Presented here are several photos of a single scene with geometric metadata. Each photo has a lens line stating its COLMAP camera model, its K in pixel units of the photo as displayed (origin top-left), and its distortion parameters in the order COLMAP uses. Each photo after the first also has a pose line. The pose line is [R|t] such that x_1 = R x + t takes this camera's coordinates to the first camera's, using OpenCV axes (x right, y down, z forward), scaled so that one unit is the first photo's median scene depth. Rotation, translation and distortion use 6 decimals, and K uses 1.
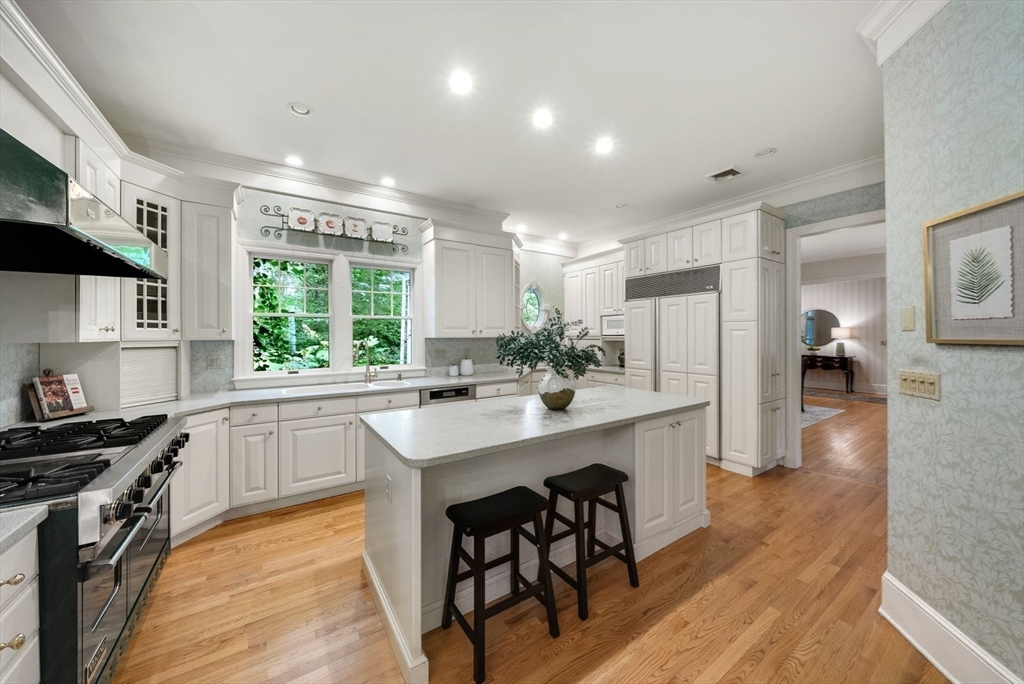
lens RADIAL K [[366.1, 0, 506.8], [0, 366.1, 332.6], [0, 0, 1]] dist [-0.001231, -0.000044]
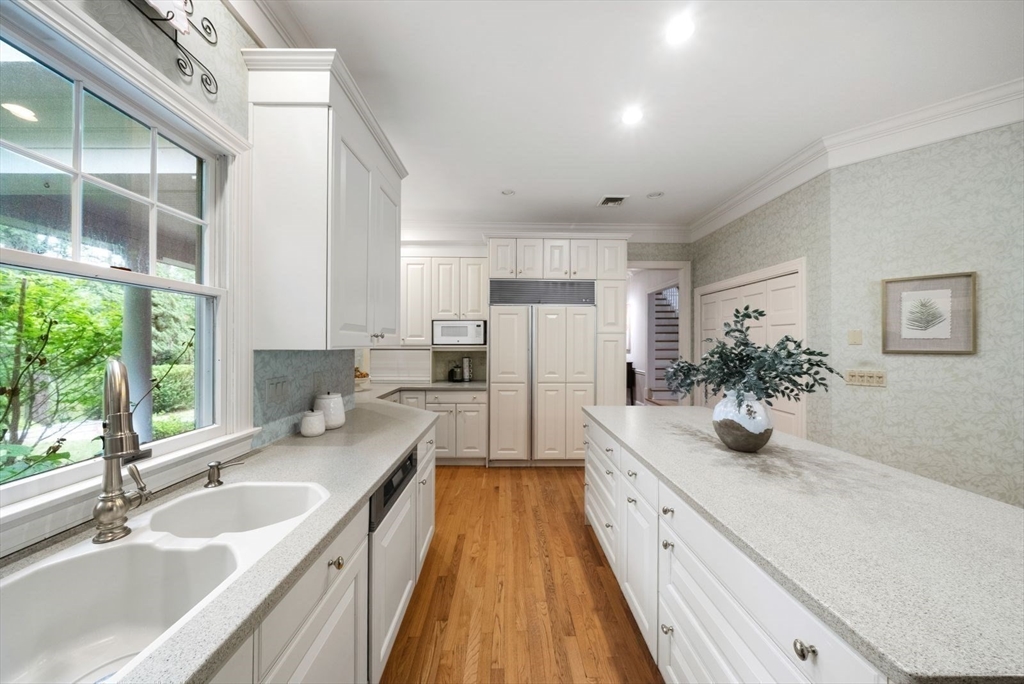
lens RADIAL K [[352.4, 0, 509.0], [0, 352.4, 341.3], [0, 0, 1]] dist [-0.007617, -0.000111]
pose [[0.529801, 0.012924, 0.848024, -0.614510], [-0.013937, 0.999882, -0.006531, 0.006820], [-0.848008, -0.008359, 0.529918, 0.919339]]
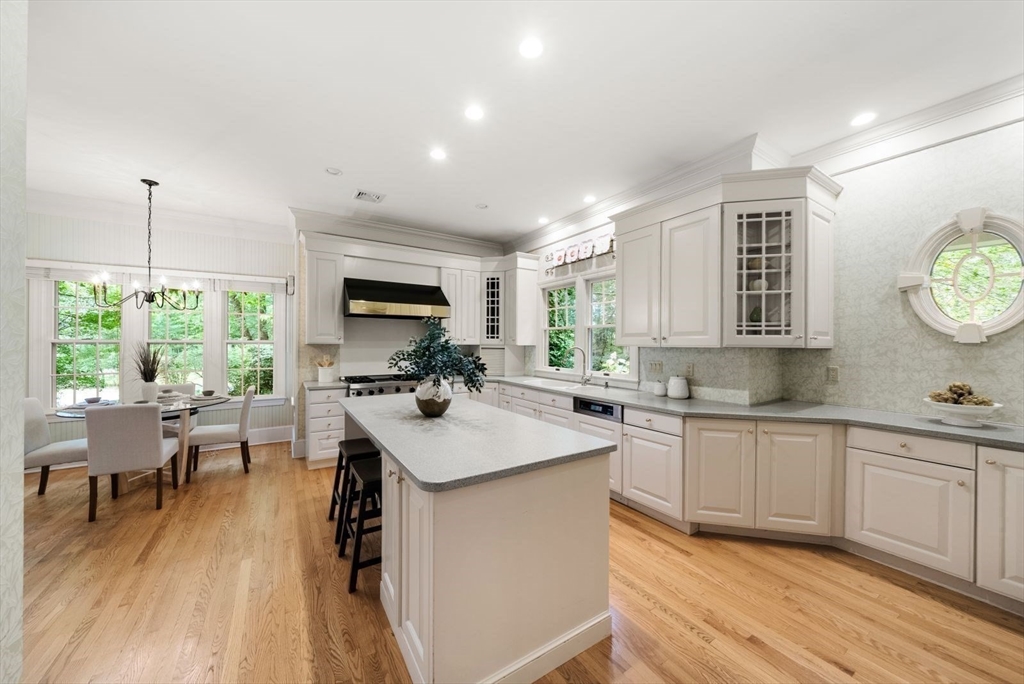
lens RADIAL K [[352.4, 0, 509.0], [0, 352.4, 341.3], [0, 0, 1]] dist [-0.007617, -0.000111]
pose [[-0.010101, 0.005193, -0.999935, 0.994407], [0.005879, 0.999970, 0.005133, -0.007152], [0.999932, -0.005827, -0.010131, 1.094197]]
